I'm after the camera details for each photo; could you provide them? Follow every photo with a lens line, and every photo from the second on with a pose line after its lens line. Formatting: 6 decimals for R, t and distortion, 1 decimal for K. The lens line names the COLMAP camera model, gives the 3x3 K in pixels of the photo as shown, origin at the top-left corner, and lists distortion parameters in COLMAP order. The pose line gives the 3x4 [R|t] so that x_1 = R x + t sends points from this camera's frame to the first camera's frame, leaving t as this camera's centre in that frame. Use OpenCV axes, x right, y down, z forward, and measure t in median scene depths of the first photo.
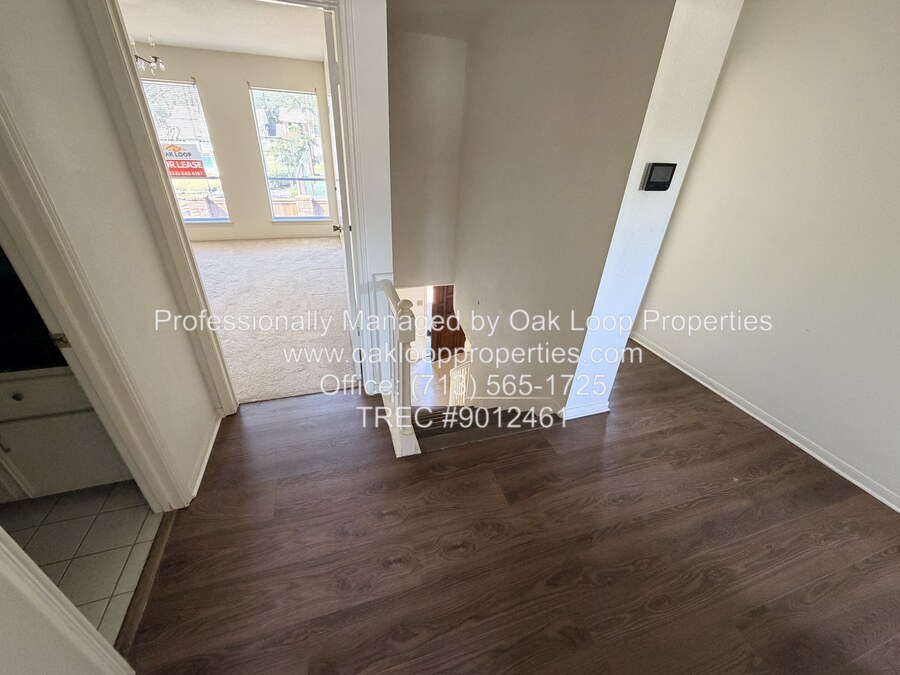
lens RADIAL K [[357.5, 0, 451.6], [0, 357.5, 338.1], [0, 0, 1]] dist [0.000412, 0.000373]
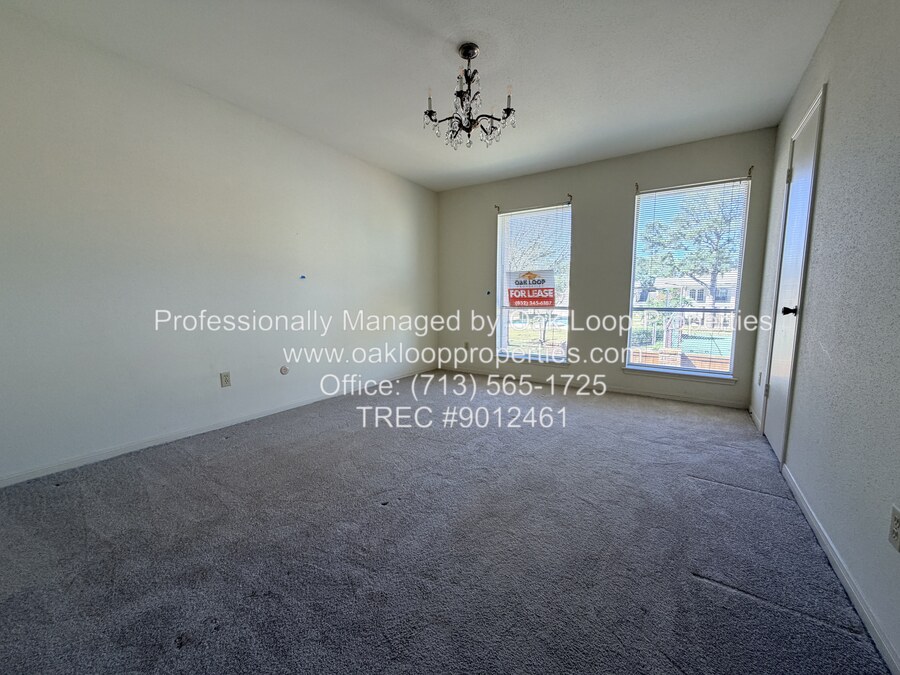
lens RADIAL K [[357.5, 0, 453.5], [0, 357.5, 338.9], [0, 0, 1]] dist [0.000412, 0.000373]
pose [[0.624045, 0.036143, -0.780552, -0.211072], [-0.351006, 0.905437, -0.238701, -0.123358], [0.698114, 0.422939, 0.577720, 0.426592]]
